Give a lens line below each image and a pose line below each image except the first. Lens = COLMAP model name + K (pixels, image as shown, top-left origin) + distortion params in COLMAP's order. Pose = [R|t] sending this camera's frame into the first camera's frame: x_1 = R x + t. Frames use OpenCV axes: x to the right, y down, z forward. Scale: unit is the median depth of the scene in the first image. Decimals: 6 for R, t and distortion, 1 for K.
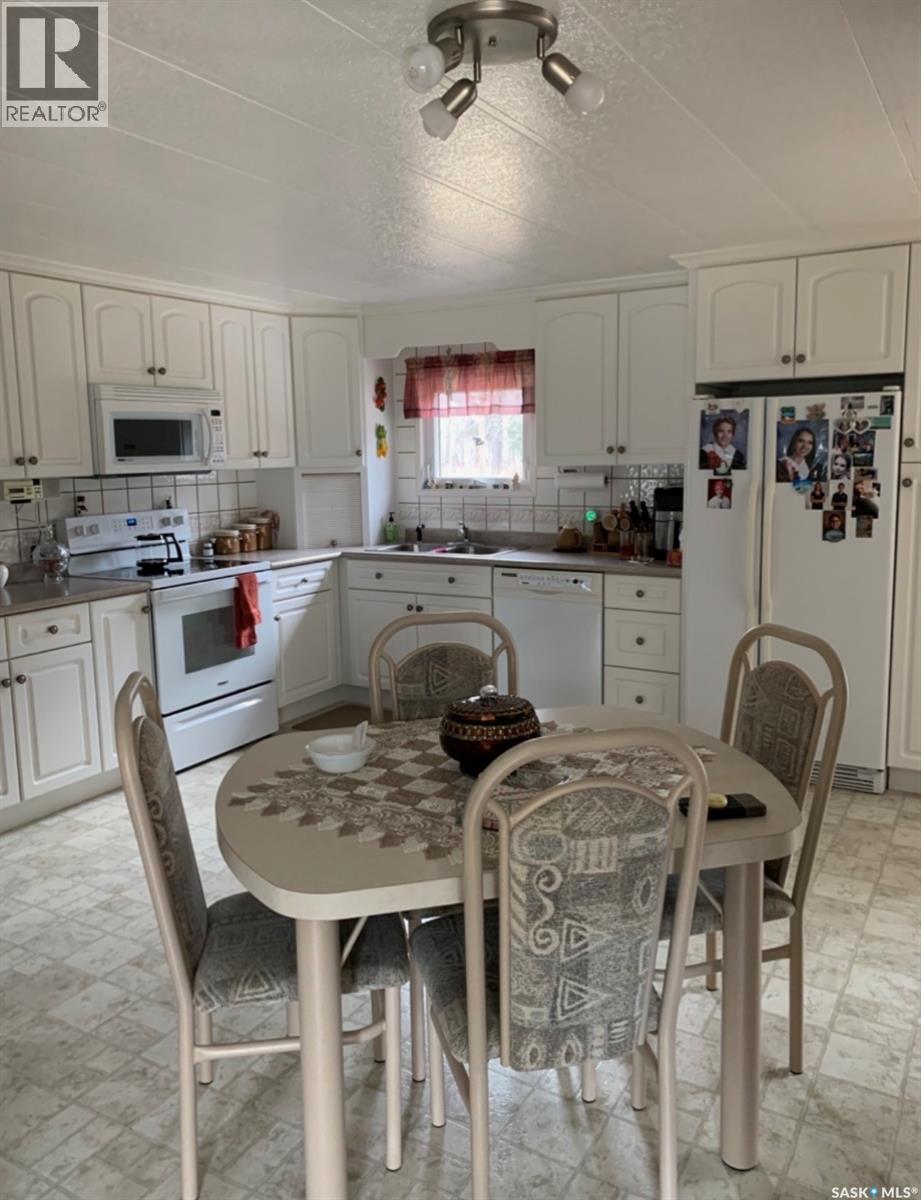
lens RADIAL K [[908.3, 0, 462.7], [0, 908.3, 591.9], [0, 0, 1]] dist [-0.032640, -0.003191]
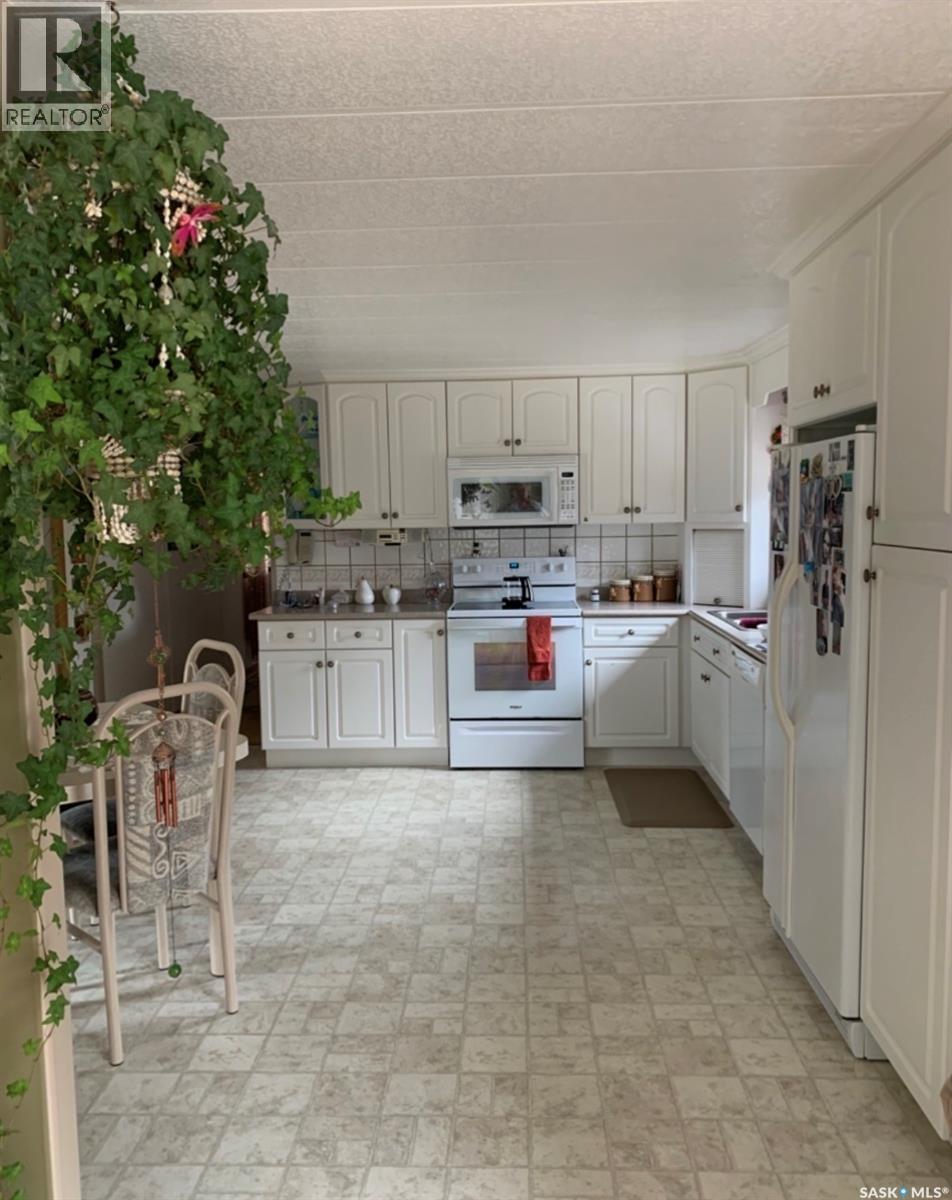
lens RADIAL K [[956.6, 0, 474.1], [0, 956.6, 603.5], [0, 0, 1]] dist [0.106024, -0.002728]
pose [[0.481070, 0.097714, -0.871220, 0.769389], [-0.126983, 0.991056, 0.041037, -0.075296], [0.867437, 0.090889, 0.489175, 0.338617]]
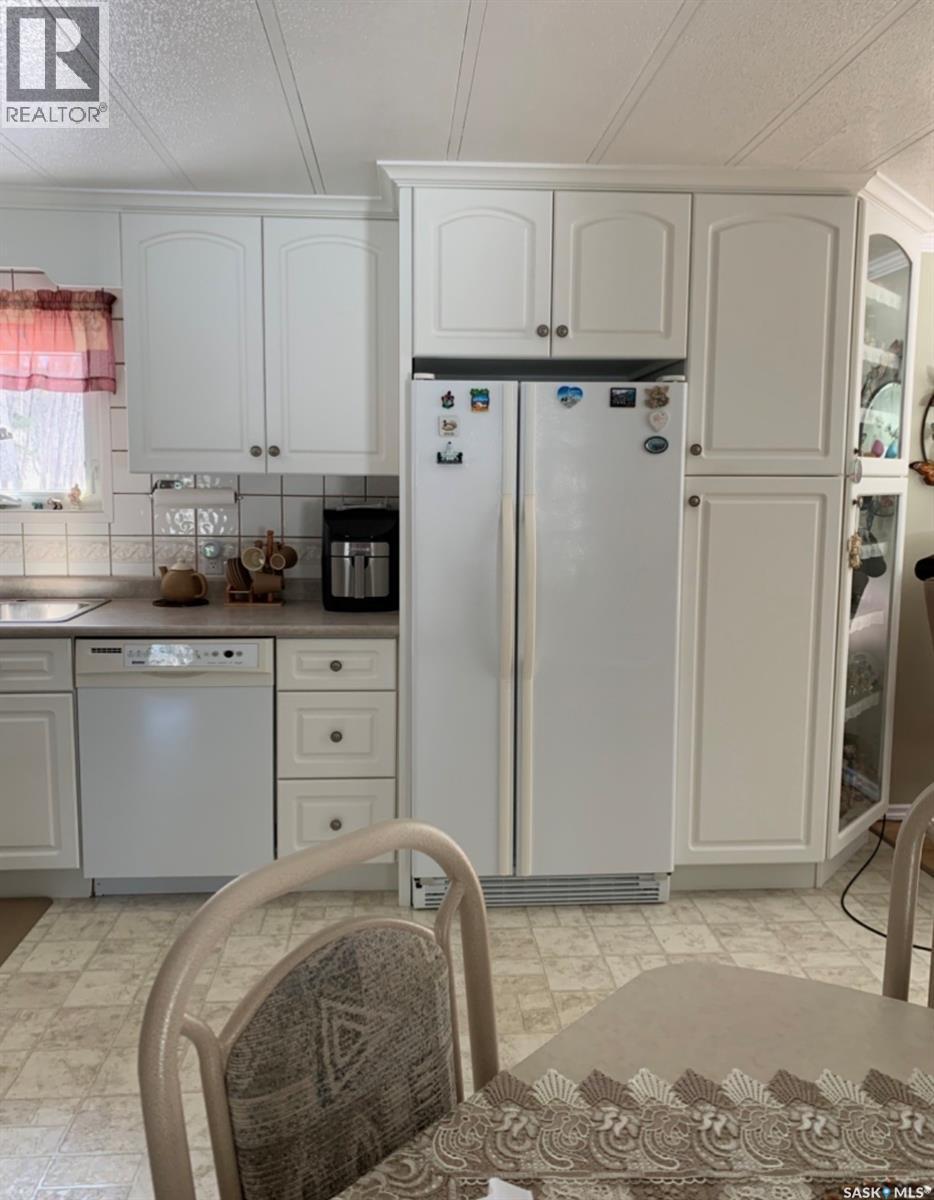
lens RADIAL K [[943.0, 0, 472.2], [0, 943.0, 573.9], [0, 0, 1]] dist [0.040037, -0.001572]
pose [[0.832745, -0.037046, 0.552417, -0.096190], [0.062098, 0.997713, -0.026701, -0.038582], [-0.550164, 0.056539, 0.833140, 0.341621]]
